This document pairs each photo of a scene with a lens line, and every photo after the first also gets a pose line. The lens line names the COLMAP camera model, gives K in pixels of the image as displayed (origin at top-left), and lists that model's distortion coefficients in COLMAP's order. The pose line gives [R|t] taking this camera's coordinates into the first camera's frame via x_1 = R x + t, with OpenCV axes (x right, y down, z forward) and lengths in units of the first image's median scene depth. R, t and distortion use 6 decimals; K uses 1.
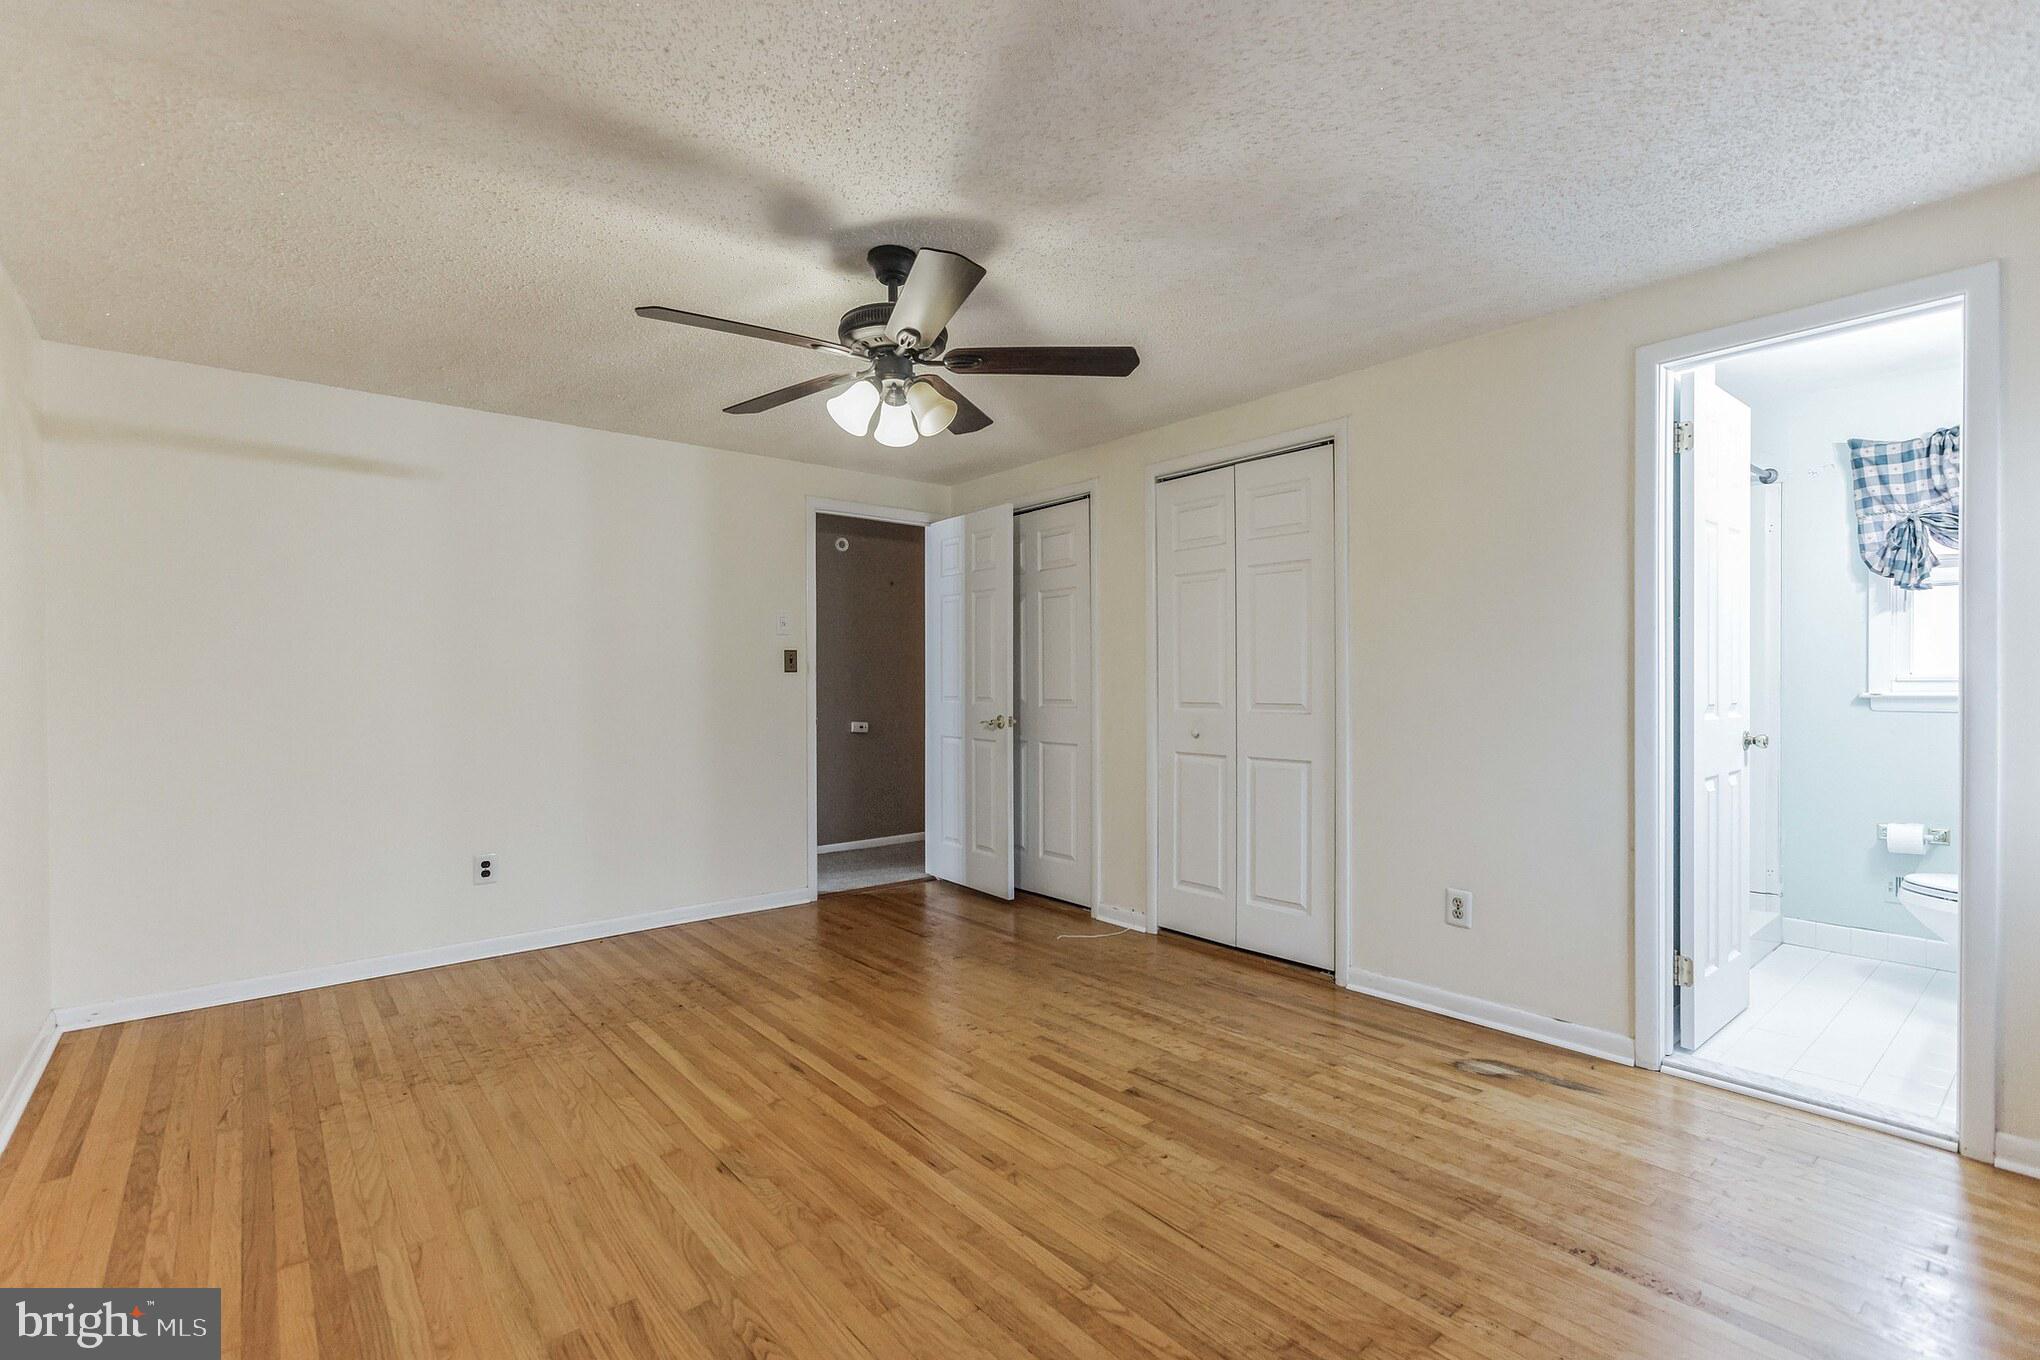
lens RADIAL K [[919.0, 0, 1020.0], [0, 919.0, 680.0], [0, 0, 1]] dist [0.001313, -0.000409]
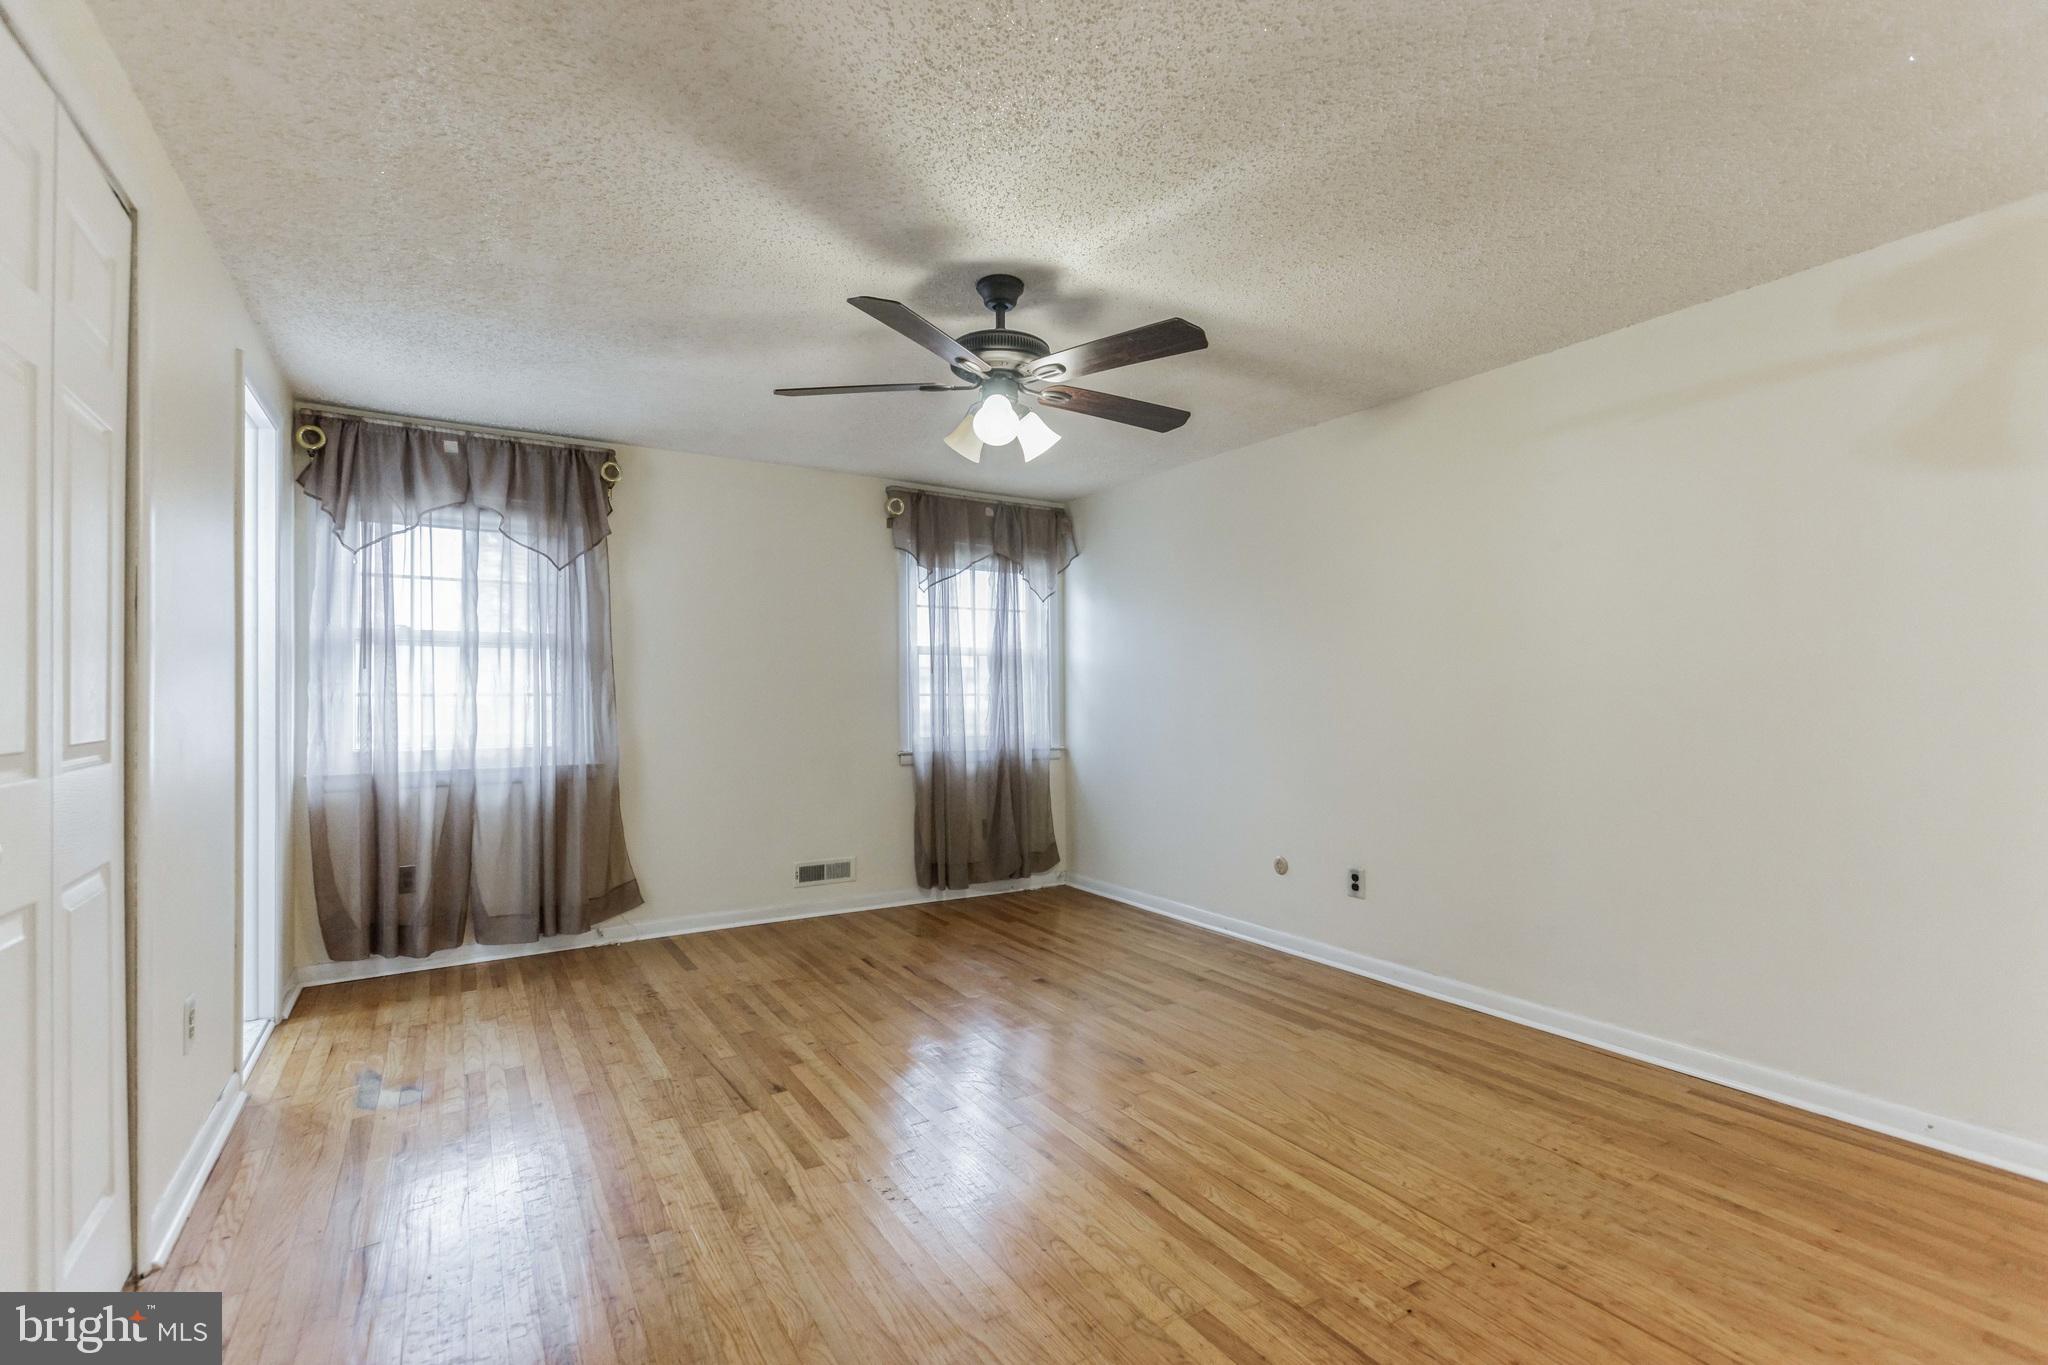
lens RADIAL K [[922.6, 0, 1024.0], [0, 922.6, 682.5], [0, 0, 1]] dist [0.001313, -0.000409]
pose [[-0.990124, 0.011375, 0.139729, -0.094371], [0.008789, 0.999779, -0.019109, 0.004989], [-0.139915, -0.017693, -0.990005, 0.626427]]
